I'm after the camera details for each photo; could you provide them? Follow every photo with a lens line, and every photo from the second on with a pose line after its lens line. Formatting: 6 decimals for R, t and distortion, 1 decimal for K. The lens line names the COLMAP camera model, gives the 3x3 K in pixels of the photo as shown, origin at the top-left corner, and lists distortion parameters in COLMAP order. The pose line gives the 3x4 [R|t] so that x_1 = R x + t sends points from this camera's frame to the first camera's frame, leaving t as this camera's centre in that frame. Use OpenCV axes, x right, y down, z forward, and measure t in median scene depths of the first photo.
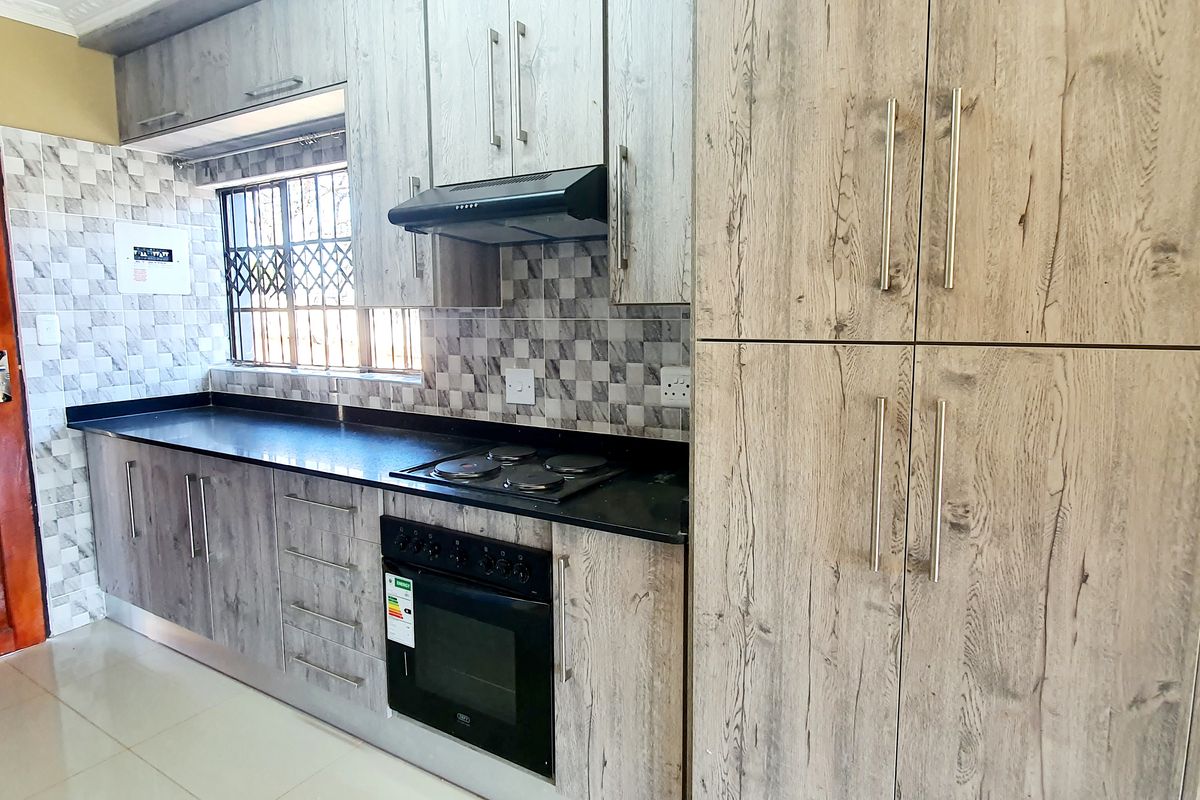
lens RADIAL K [[668.1, 0, 603.2], [0, 668.1, 379.6], [0, 0, 1]] dist [0.004040, -0.012633]
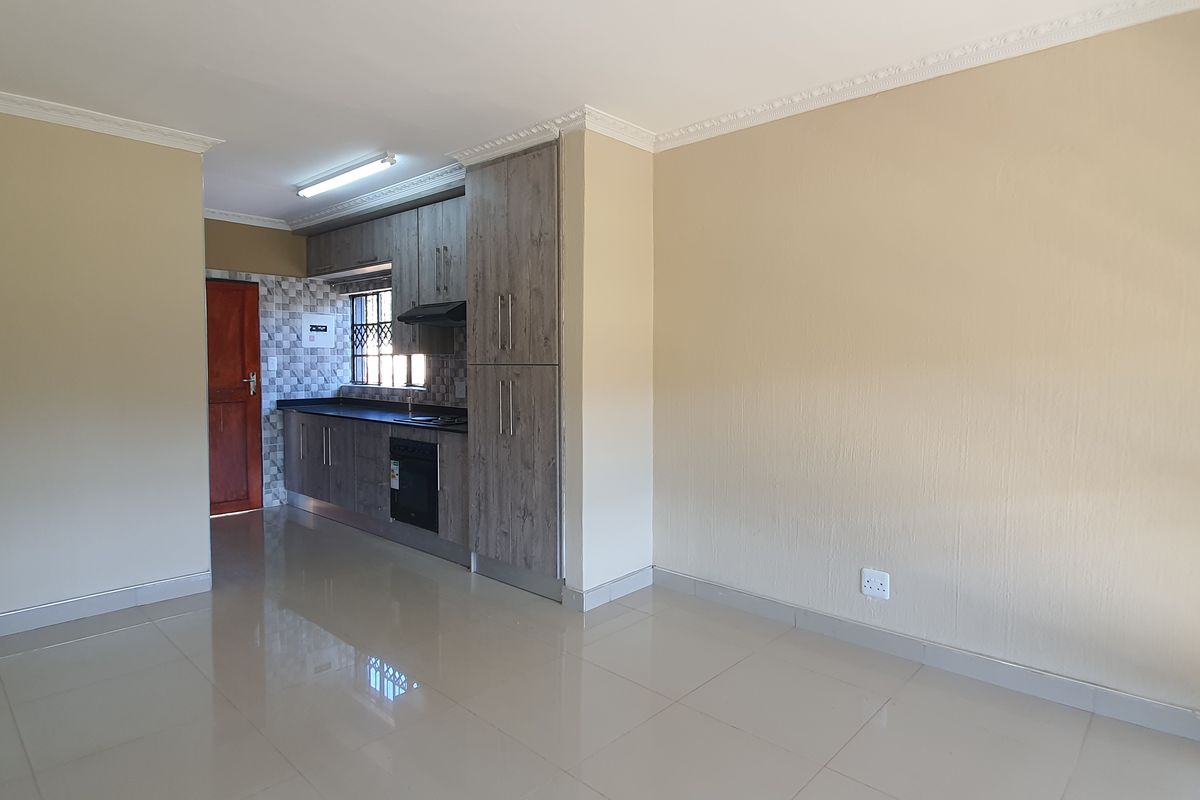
lens RADIAL K [[668.1, 0, 603.2], [0, 668.1, 379.6], [0, 0, 1]] dist [0.004040, -0.012633]
pose [[0.979451, 0.012958, -0.201266, 0.723499], [-0.028103, 0.996967, -0.072575, 0.113870], [0.199716, 0.076740, 0.976844, -0.990848]]
